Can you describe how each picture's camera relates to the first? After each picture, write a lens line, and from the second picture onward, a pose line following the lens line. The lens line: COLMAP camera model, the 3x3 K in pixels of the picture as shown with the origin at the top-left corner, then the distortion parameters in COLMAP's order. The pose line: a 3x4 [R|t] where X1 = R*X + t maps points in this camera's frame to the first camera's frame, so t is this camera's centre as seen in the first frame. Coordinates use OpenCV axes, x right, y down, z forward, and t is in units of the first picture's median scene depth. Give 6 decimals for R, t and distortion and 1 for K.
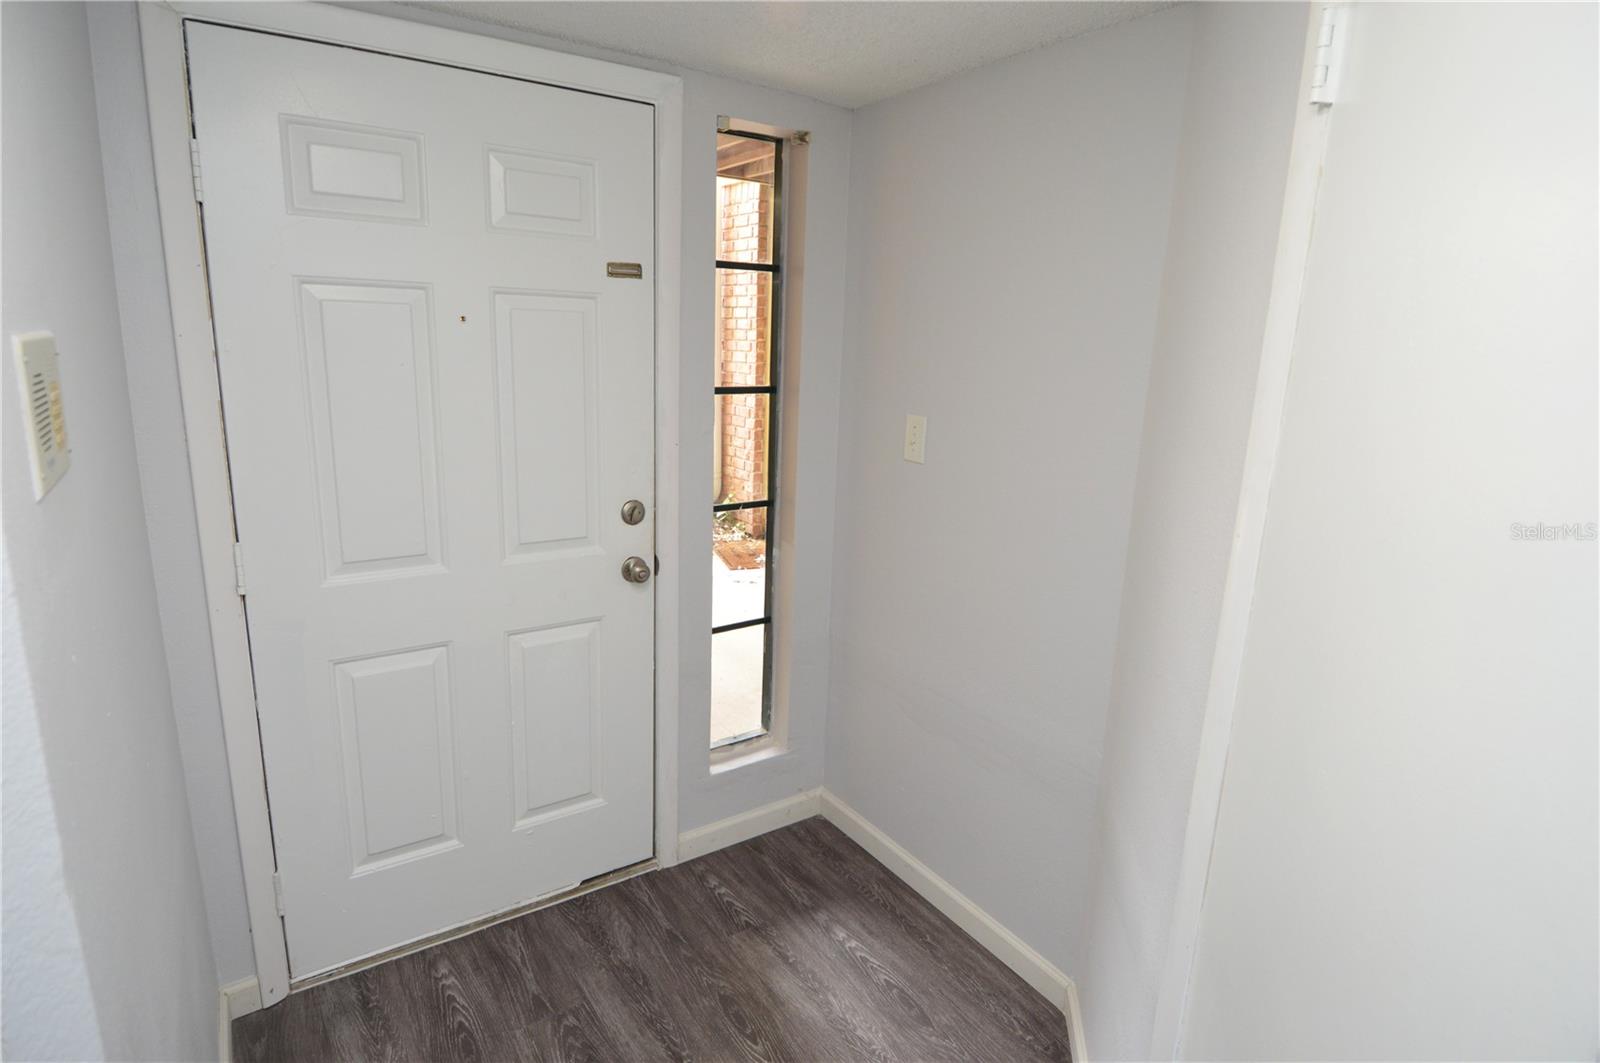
lens RADIAL K [[854.5, 0, 797.9], [0, 854.5, 530.0], [0, 0, 1]] dist [0.013640, -0.024639]
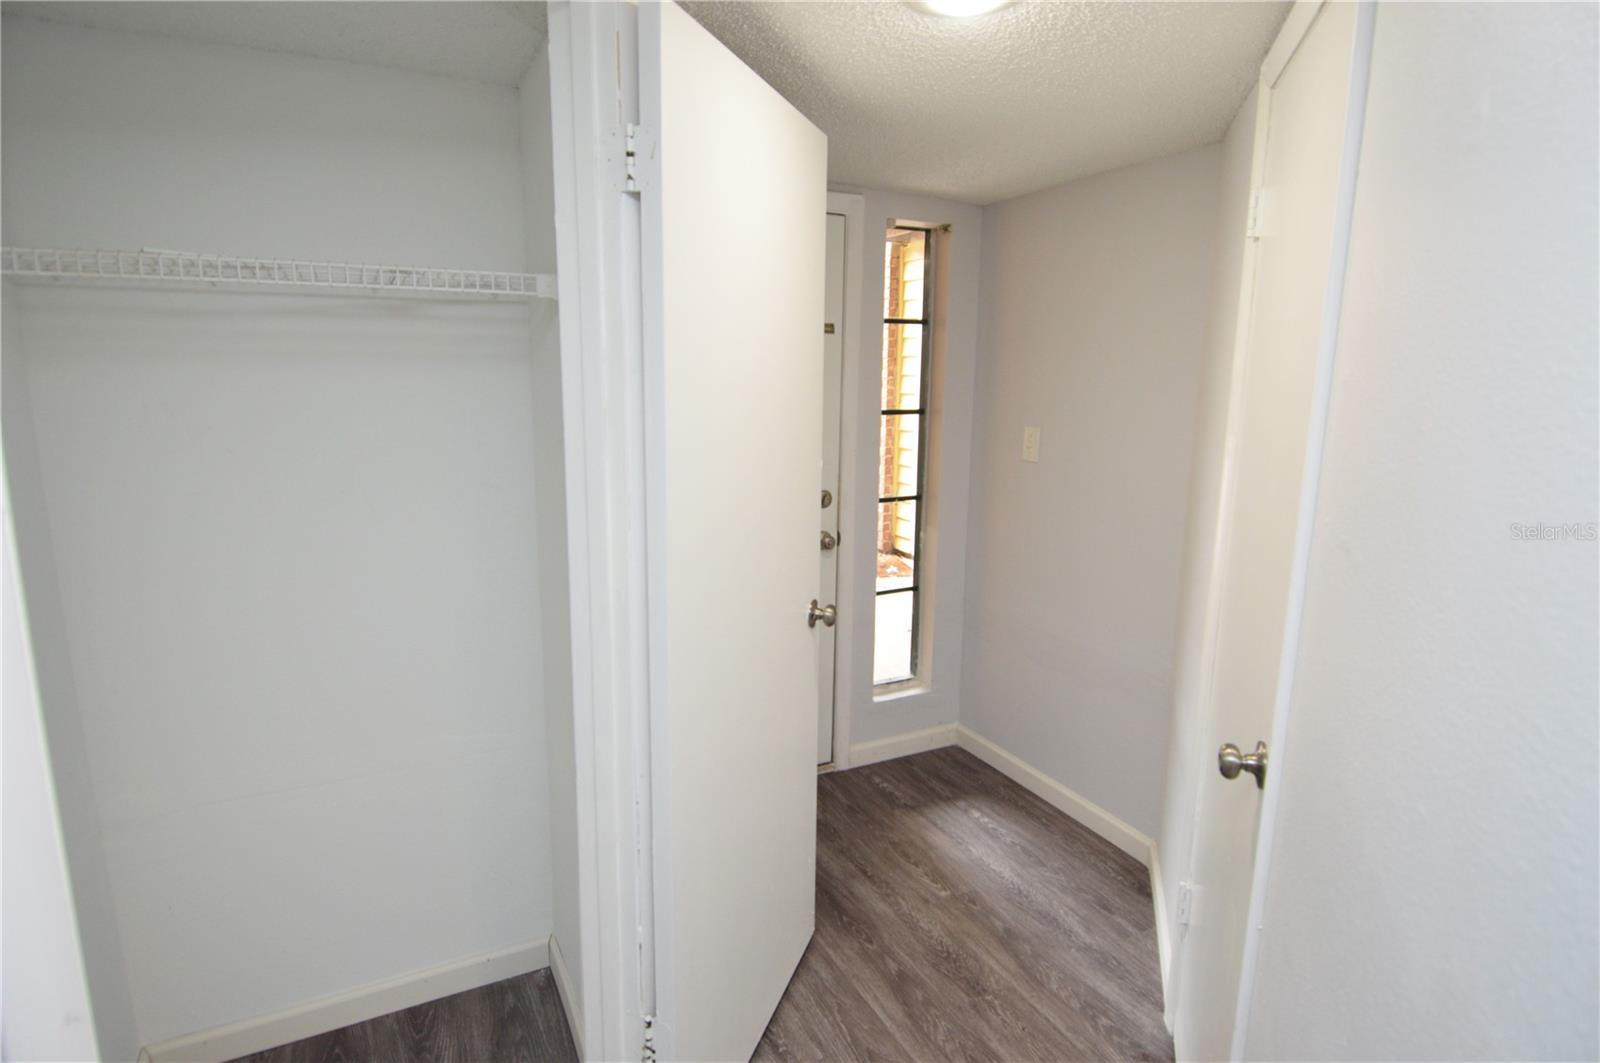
lens RADIAL K [[854.5, 0, 801.6], [0, 854.5, 529.4], [0, 0, 1]] dist [0.013640, -0.024639]
pose [[0.991965, 0.000290, -0.126511, -0.051192], [-0.006090, 0.998948, -0.045461, 0.089960], [0.126364, 0.045866, 0.990923, -0.375259]]
